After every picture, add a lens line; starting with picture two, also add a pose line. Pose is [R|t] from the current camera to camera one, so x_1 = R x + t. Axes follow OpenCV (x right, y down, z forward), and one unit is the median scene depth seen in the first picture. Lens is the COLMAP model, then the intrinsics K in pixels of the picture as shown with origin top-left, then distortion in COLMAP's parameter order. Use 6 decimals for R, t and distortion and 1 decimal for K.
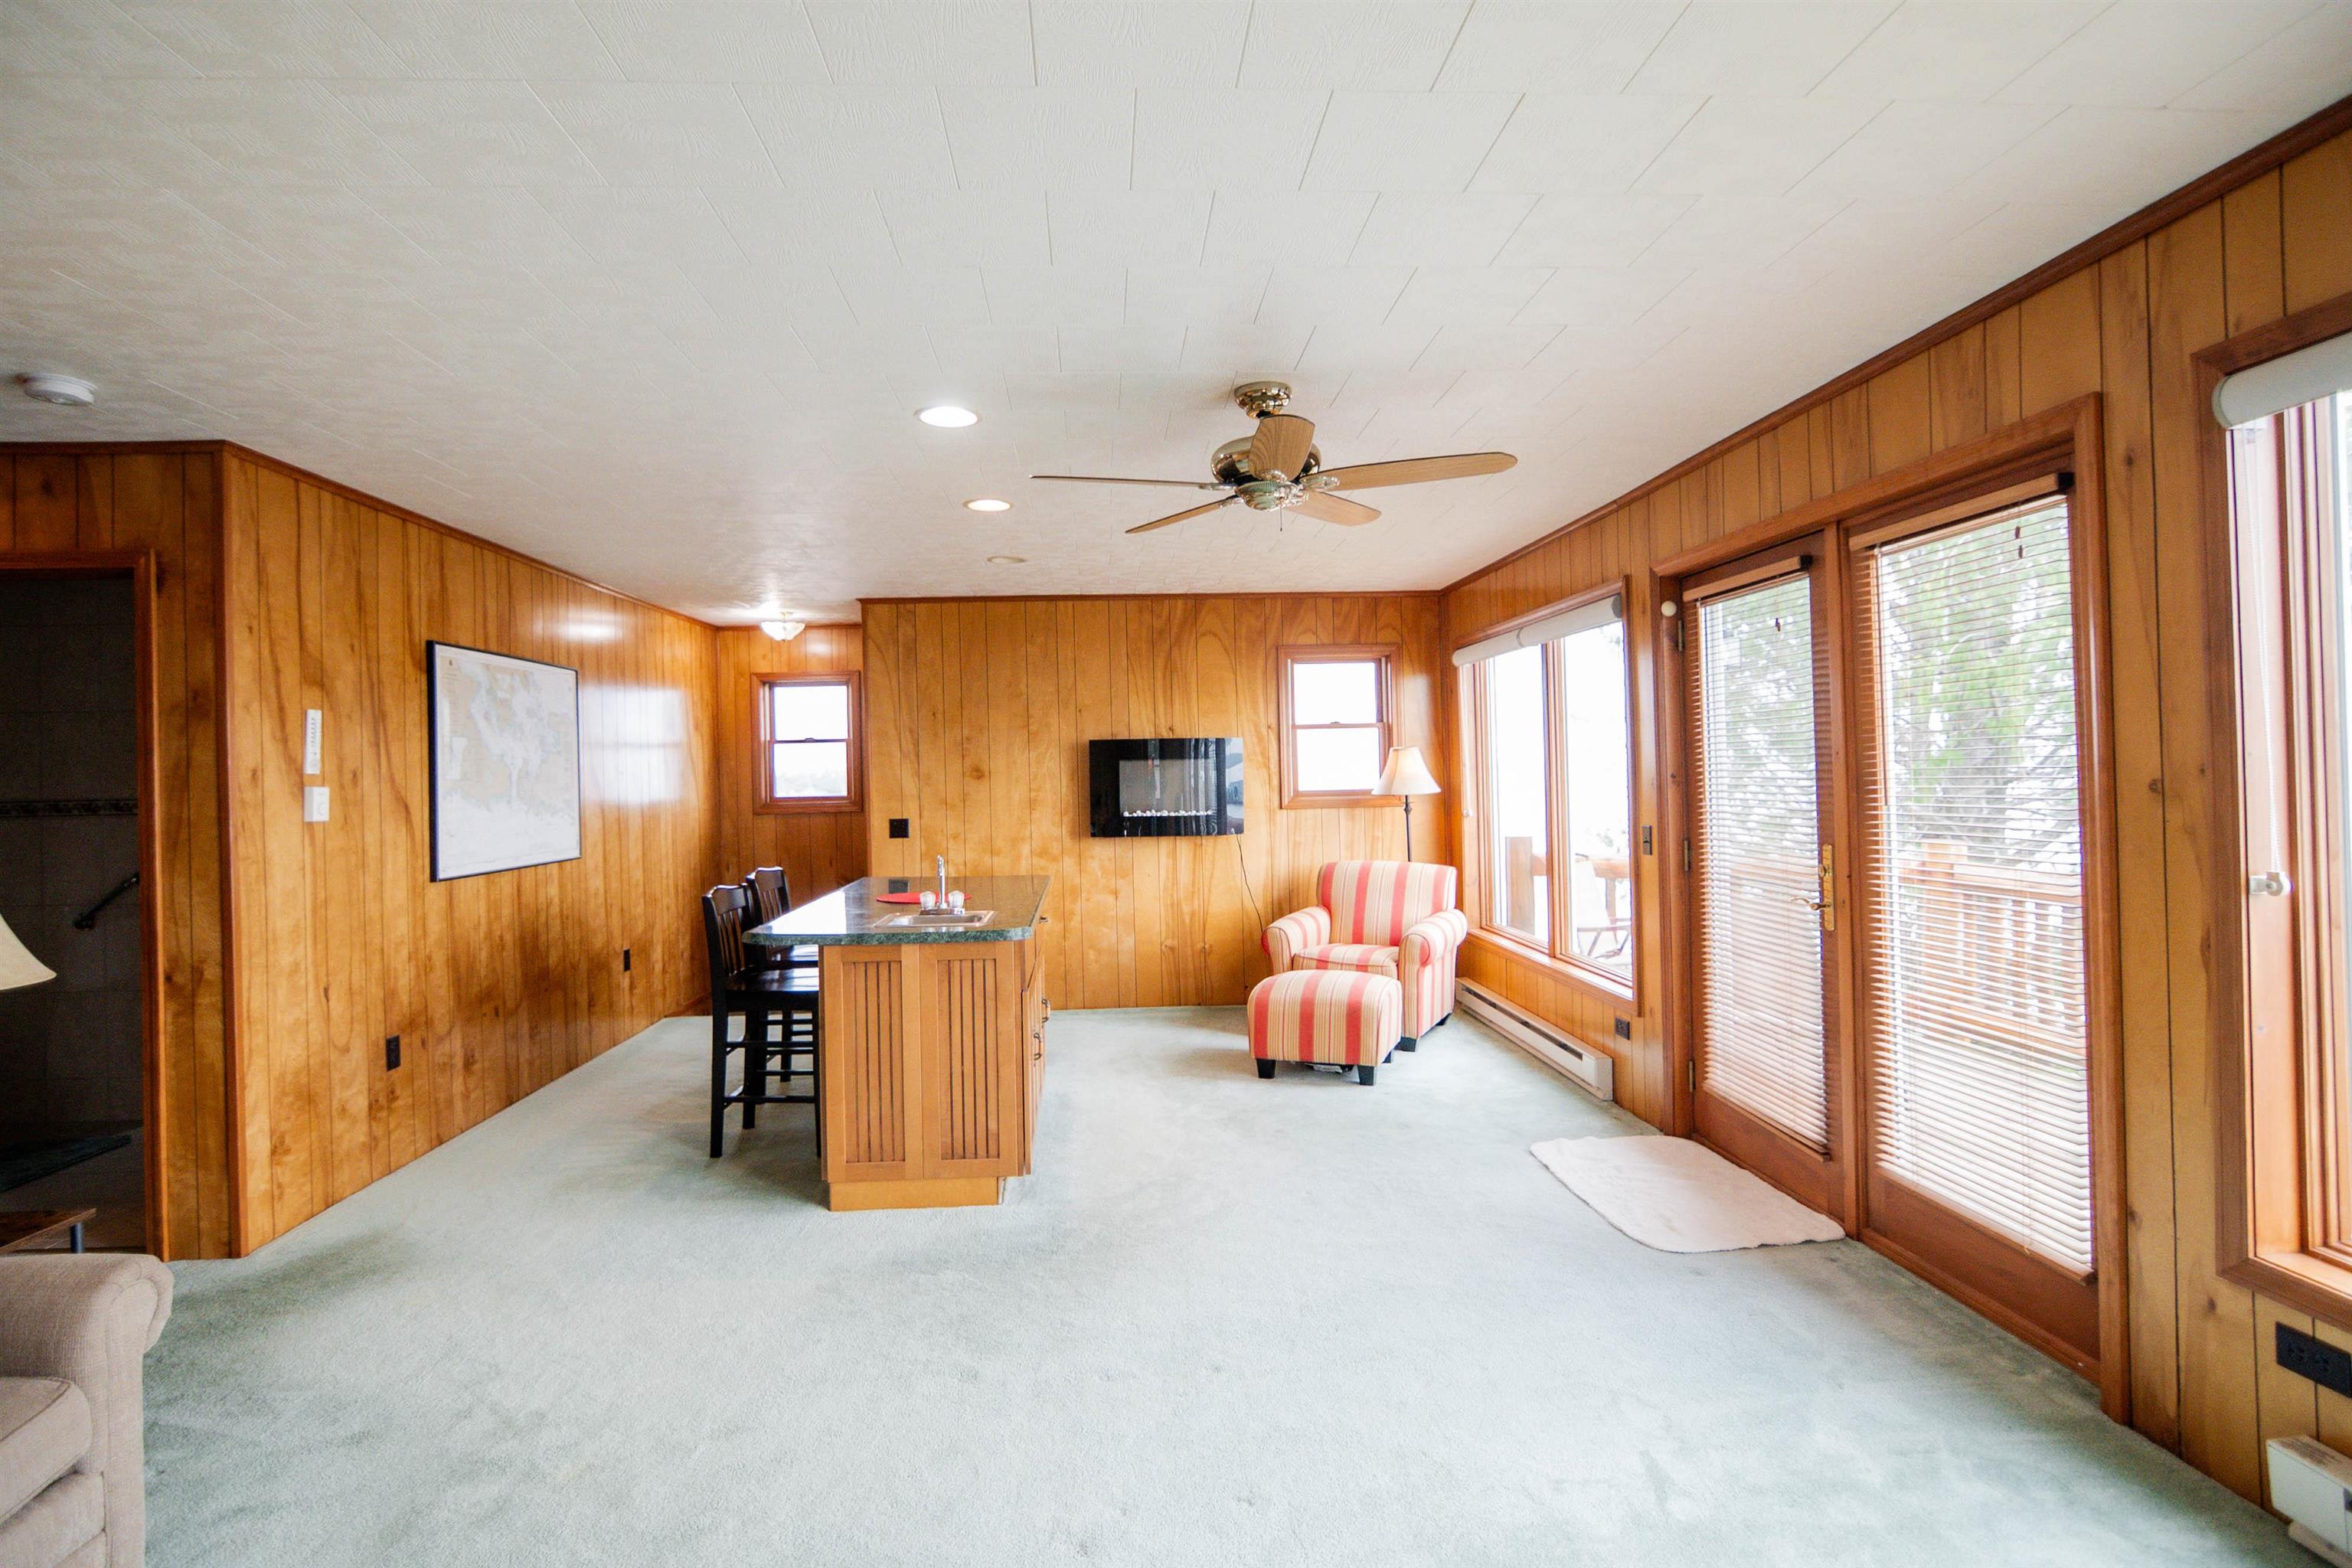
lens RADIAL K [[1129.9, 0, 1169.4], [0, 1129.9, 776.3], [0, 0, 1]] dist [-0.028139, 0.008702]
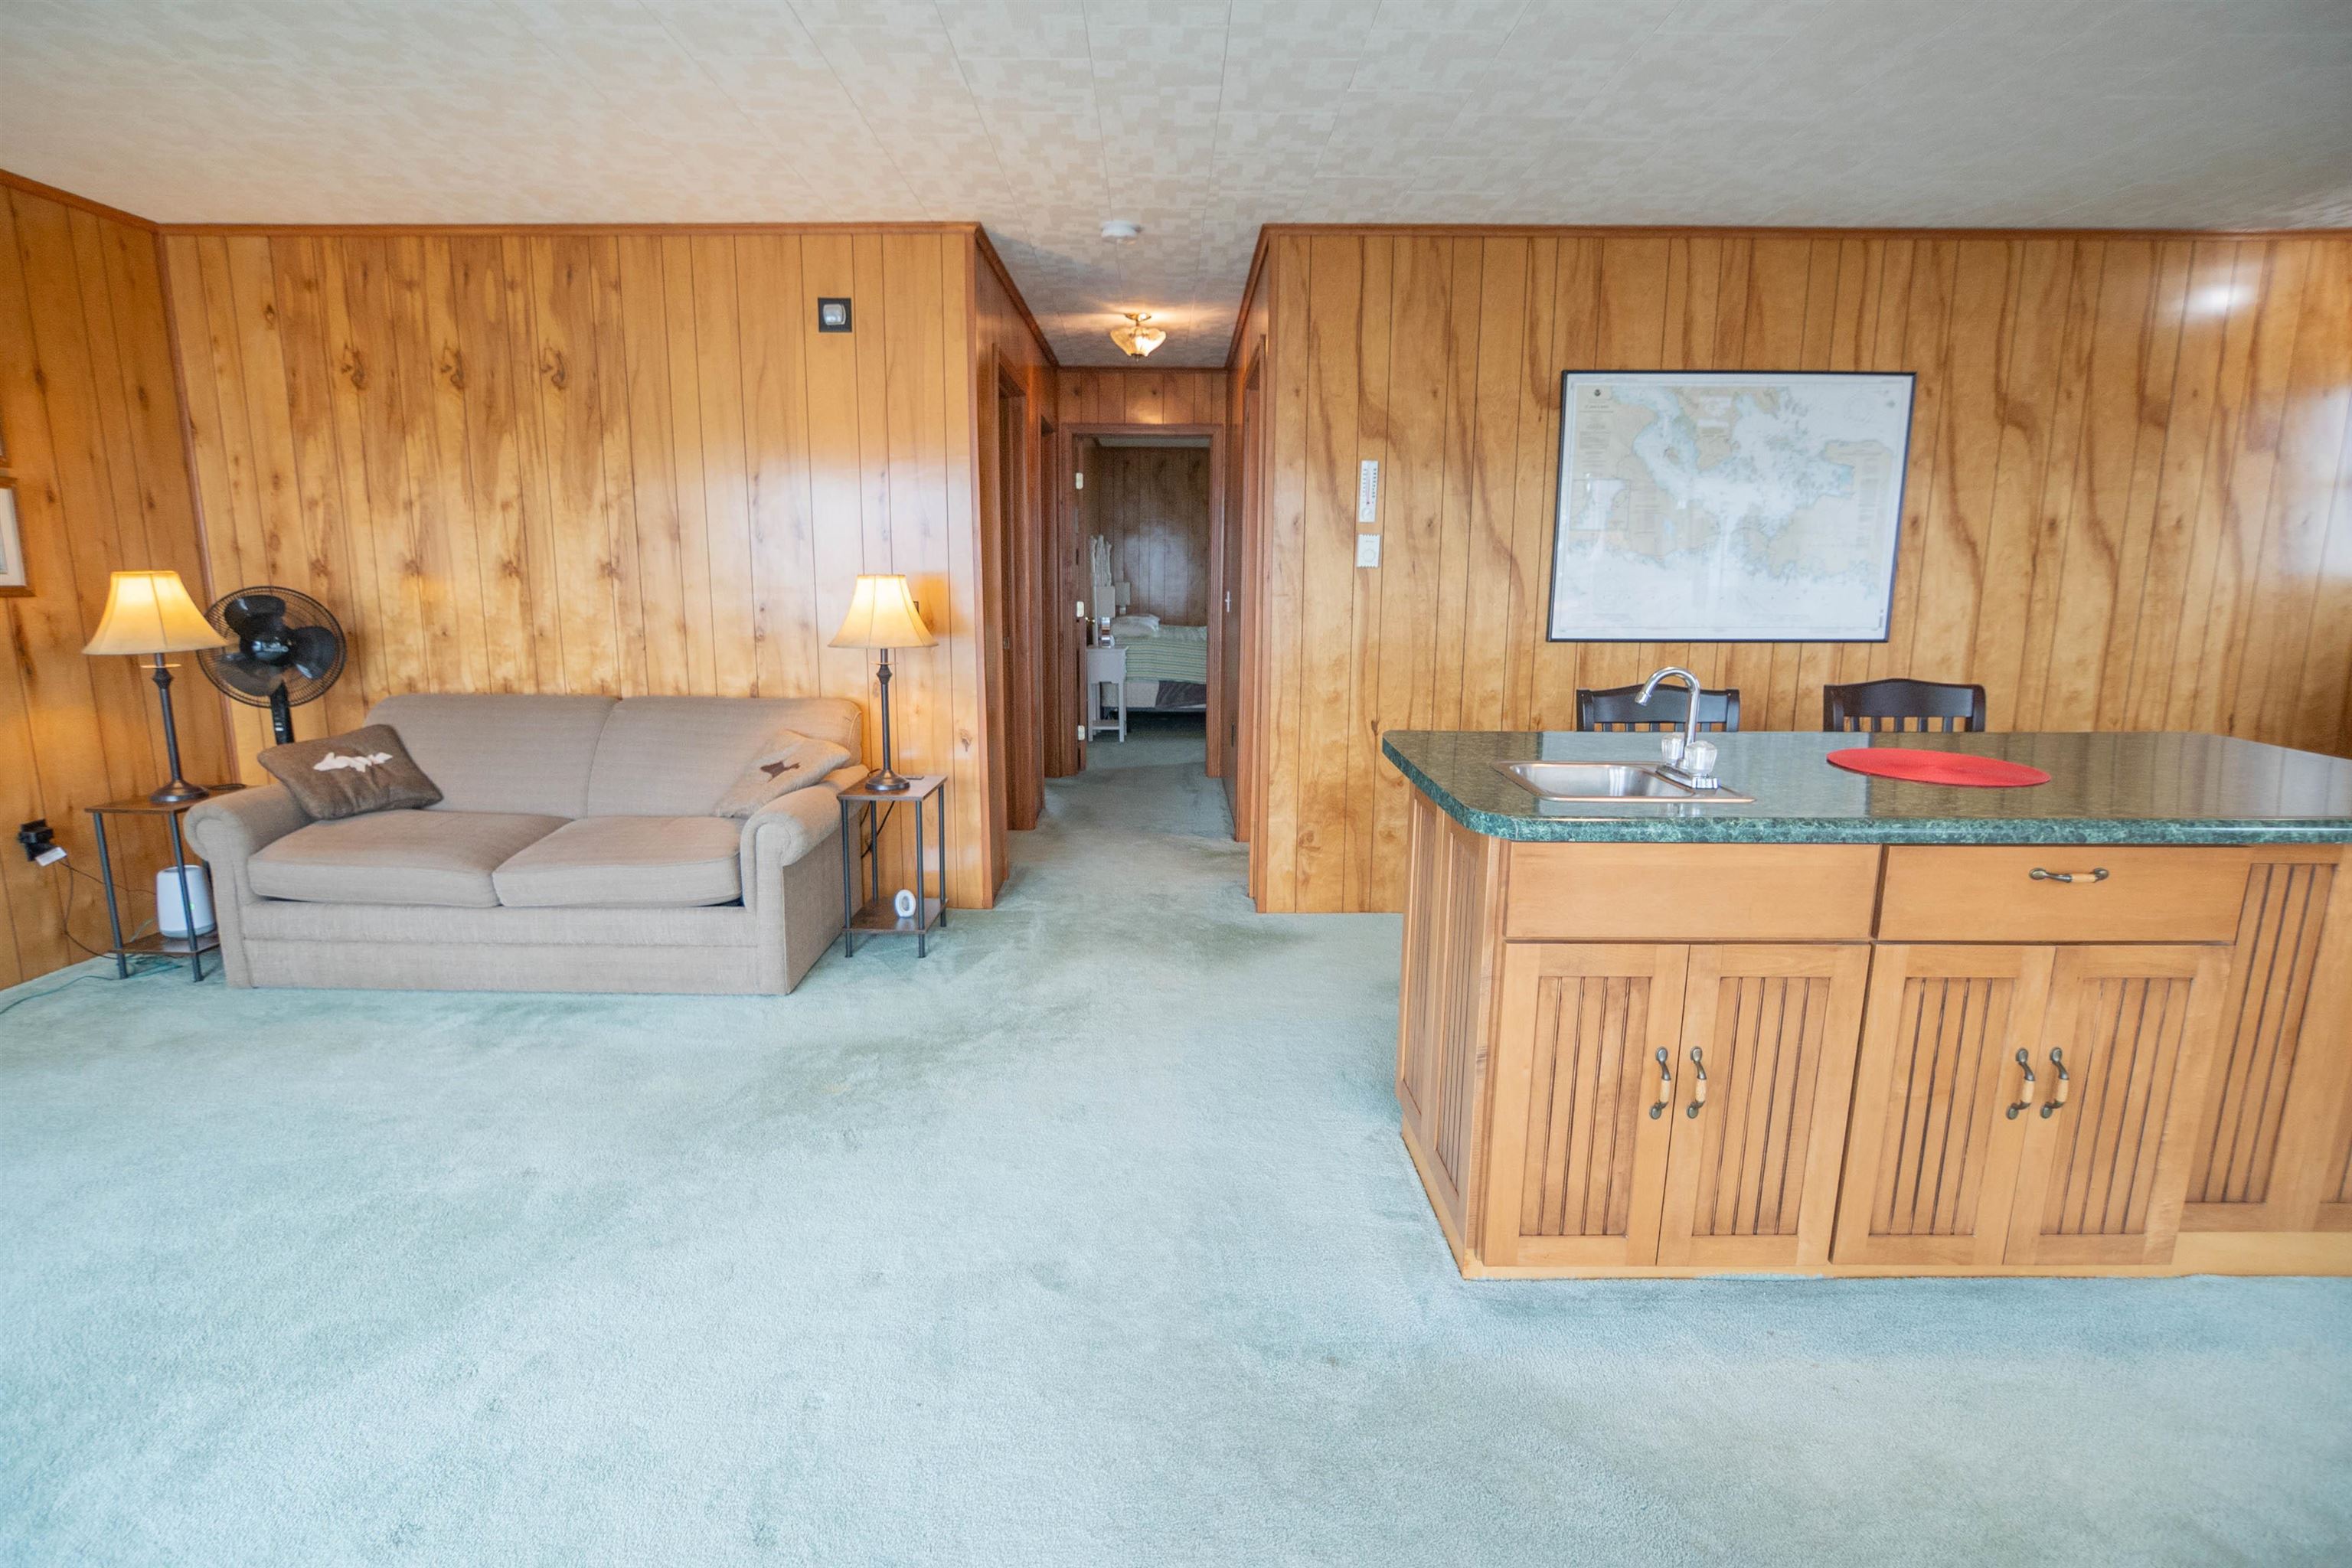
lens RADIAL K [[1129.9, 0, 1162.6], [0, 1129.9, 779.0], [0, 0, 1]] dist [-0.028139, 0.008702]
pose [[-0.067772, 0.205138, -0.976384, 0.307035], [-0.003600, 0.978577, 0.205849, 0.014678], [0.997694, 0.017466, -0.065581, 0.749555]]
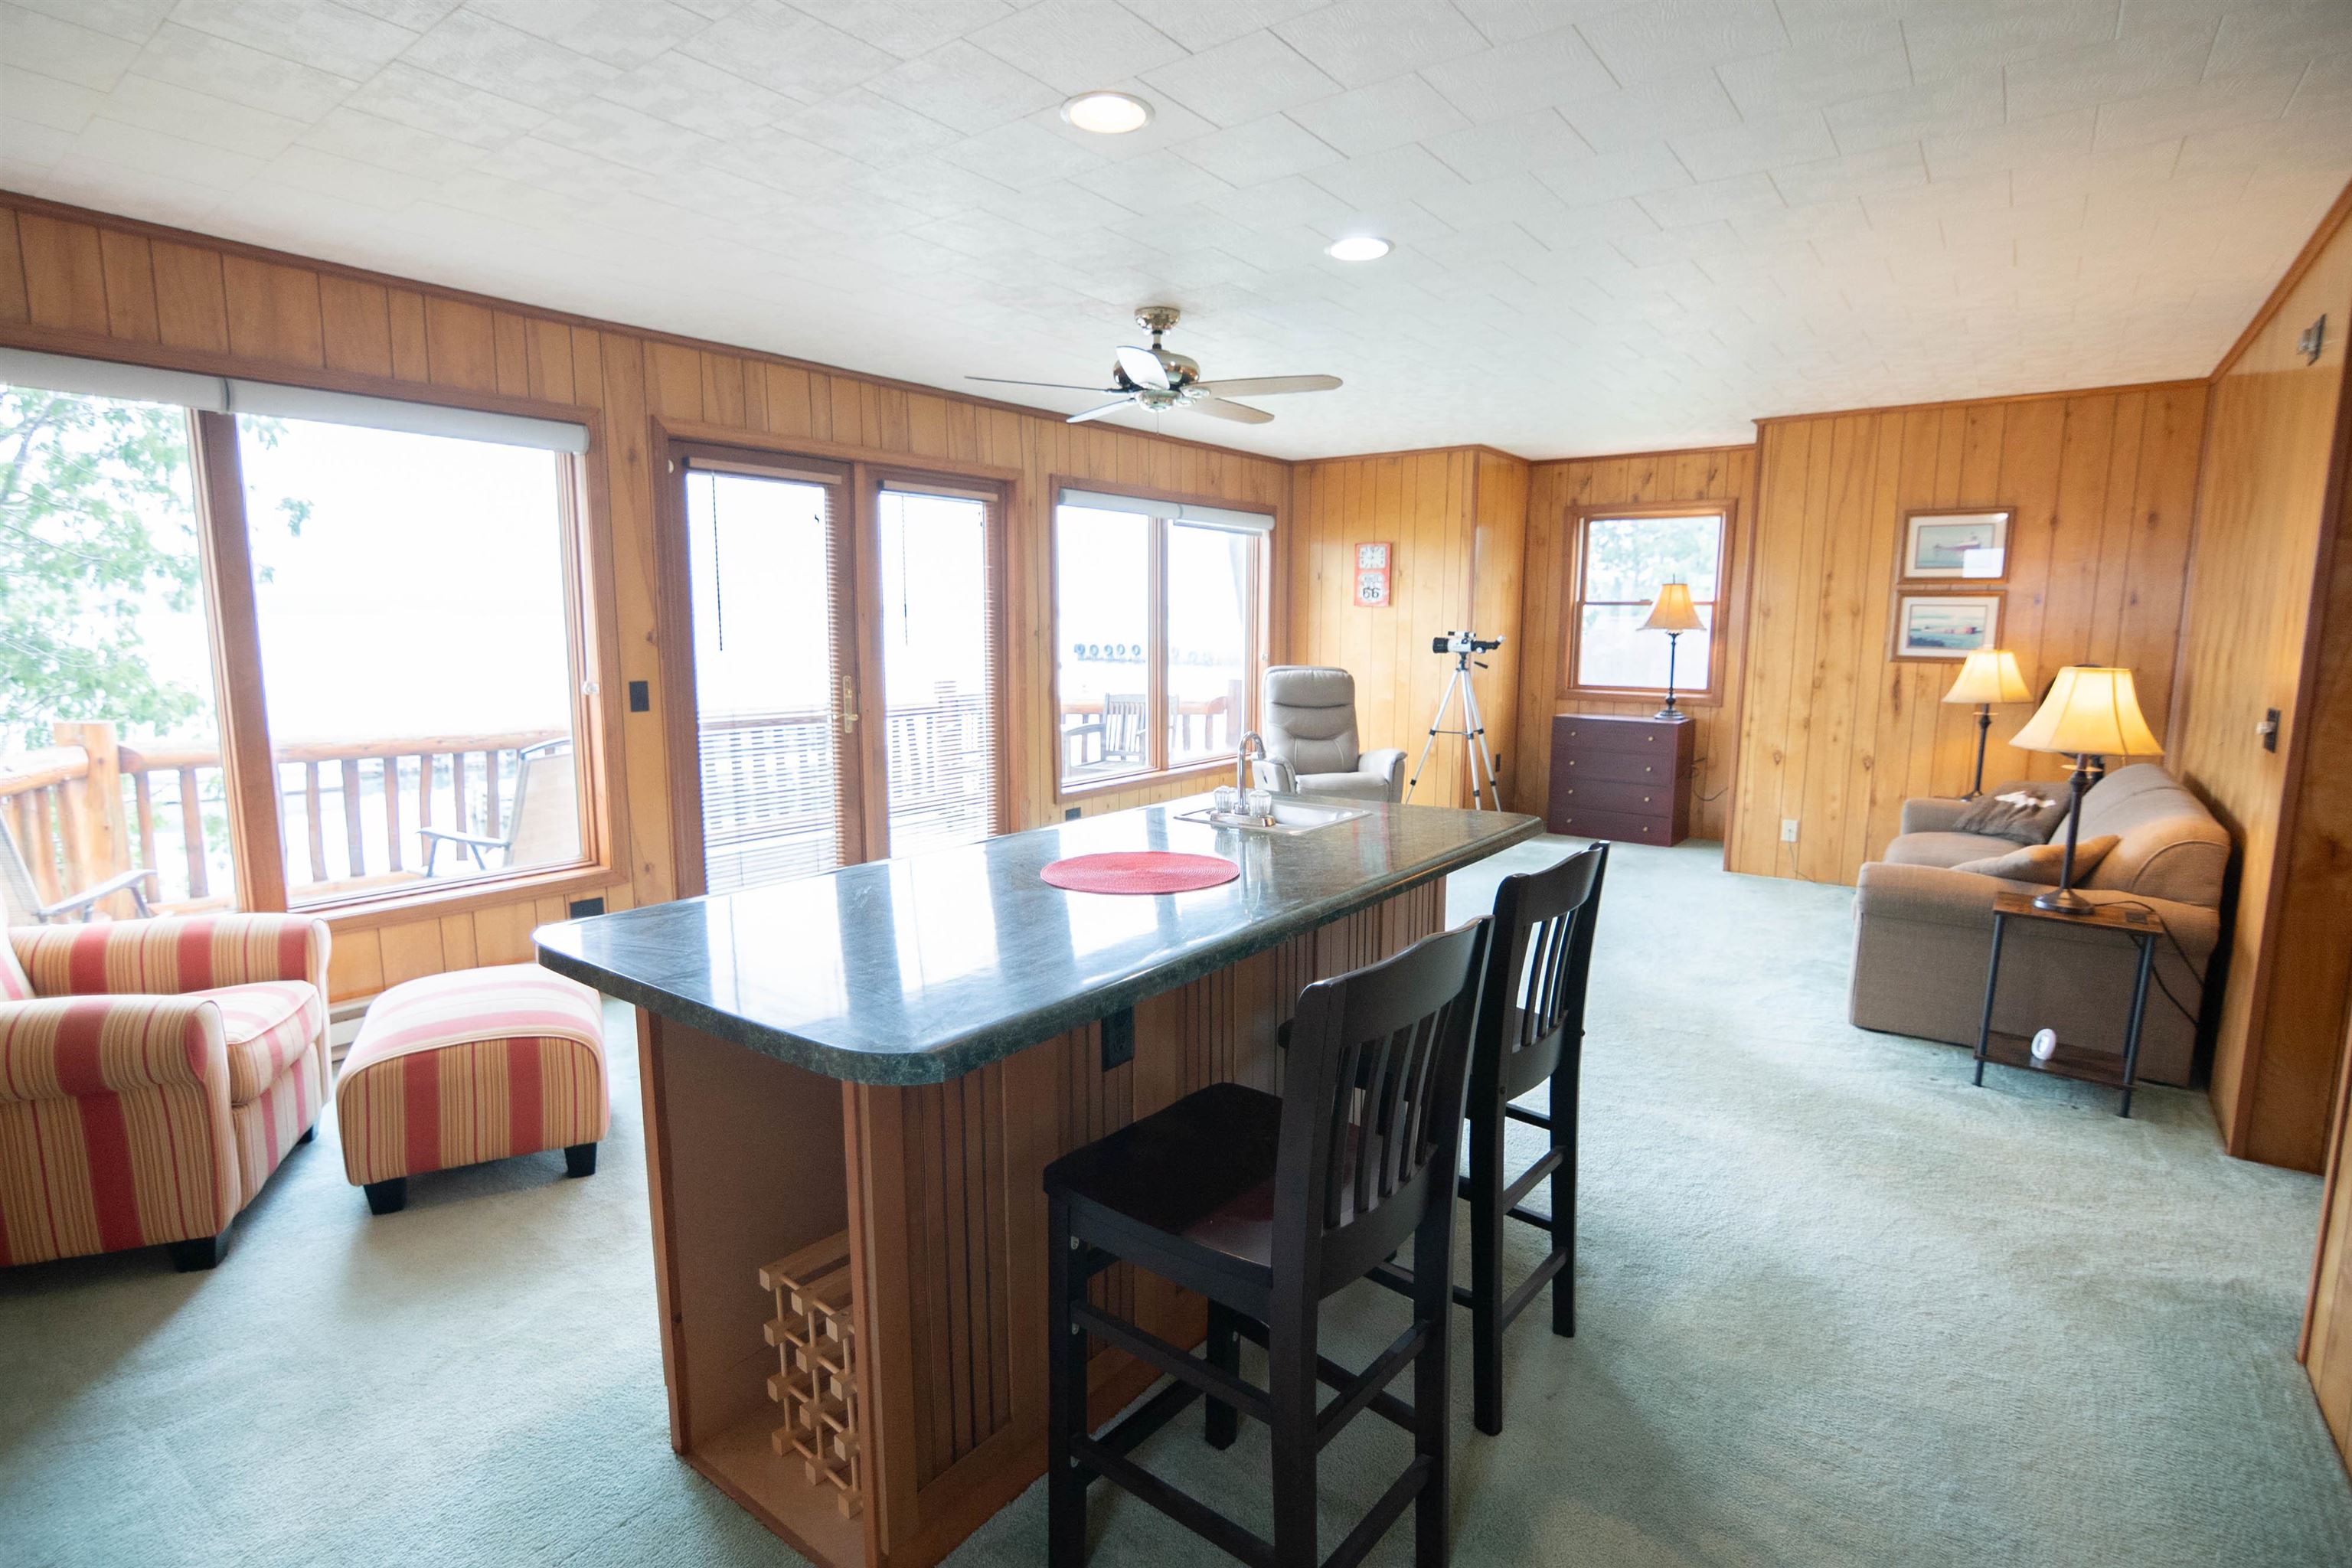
lens RADIAL K [[1129.9, 0, 1171.8], [0, 1129.9, 782.5], [0, 0, 1]] dist [-0.028139, 0.008702]
pose [[-0.758830, -0.074200, 0.647048, -0.564187], [0.013276, 0.991520, 0.129272, 0.009948], [-0.651153, 0.106686, -0.751411, 1.441878]]
